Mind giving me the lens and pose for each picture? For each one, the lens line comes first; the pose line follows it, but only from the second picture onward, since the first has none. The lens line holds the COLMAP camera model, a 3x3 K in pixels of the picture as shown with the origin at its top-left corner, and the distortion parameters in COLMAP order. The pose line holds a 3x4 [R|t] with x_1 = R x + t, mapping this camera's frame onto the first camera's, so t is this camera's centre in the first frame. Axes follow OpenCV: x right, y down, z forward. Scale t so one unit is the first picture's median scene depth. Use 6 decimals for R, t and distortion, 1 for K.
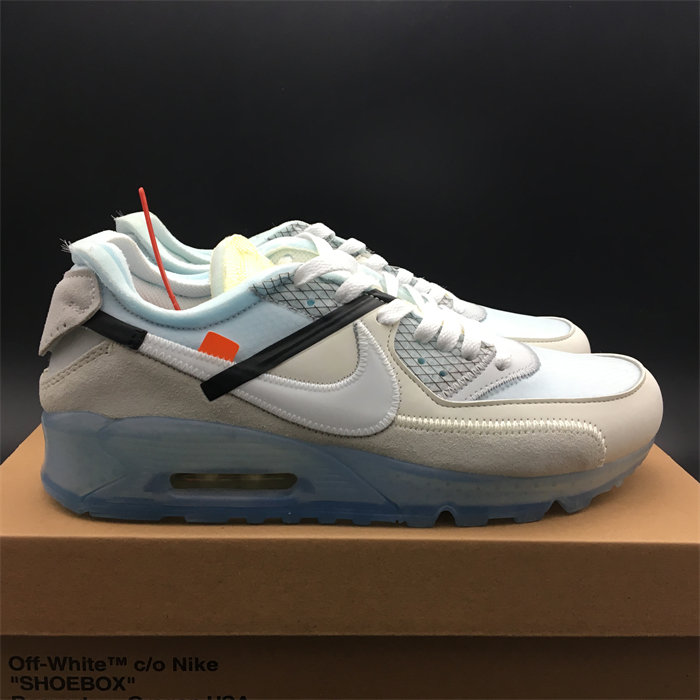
lens RADIAL K [[797.3, 0, 350.0], [0, 797.3, 350.0], [0, 0, 1]] dist [0.142343, -0.023382]
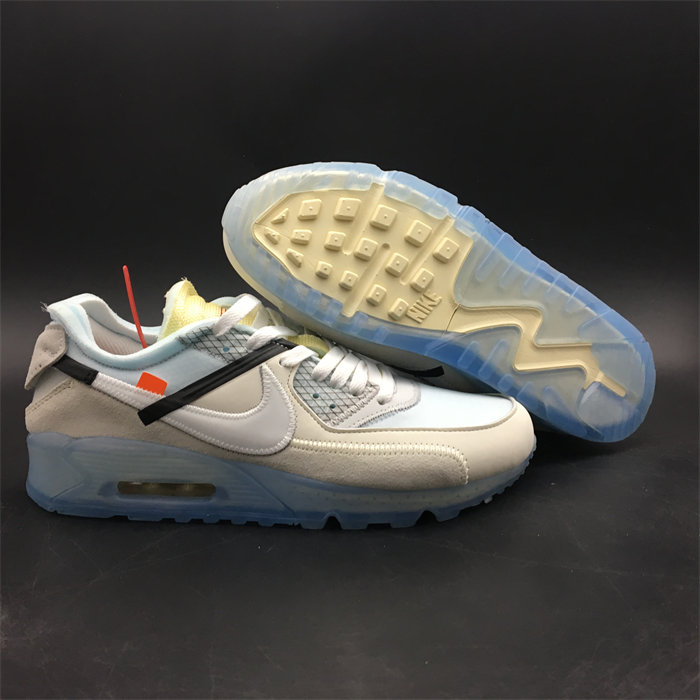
lens RADIAL K [[797.3, 0, 350.0], [0, 797.3, 350.0], [0, 0, 1]] dist [0.142343, -0.023382]
pose [[0.994731, 0.006696, -0.102305, 0.278369], [-0.010257, 0.999358, -0.034323, -0.016360], [0.102009, 0.035191, 0.994161, -0.256051]]
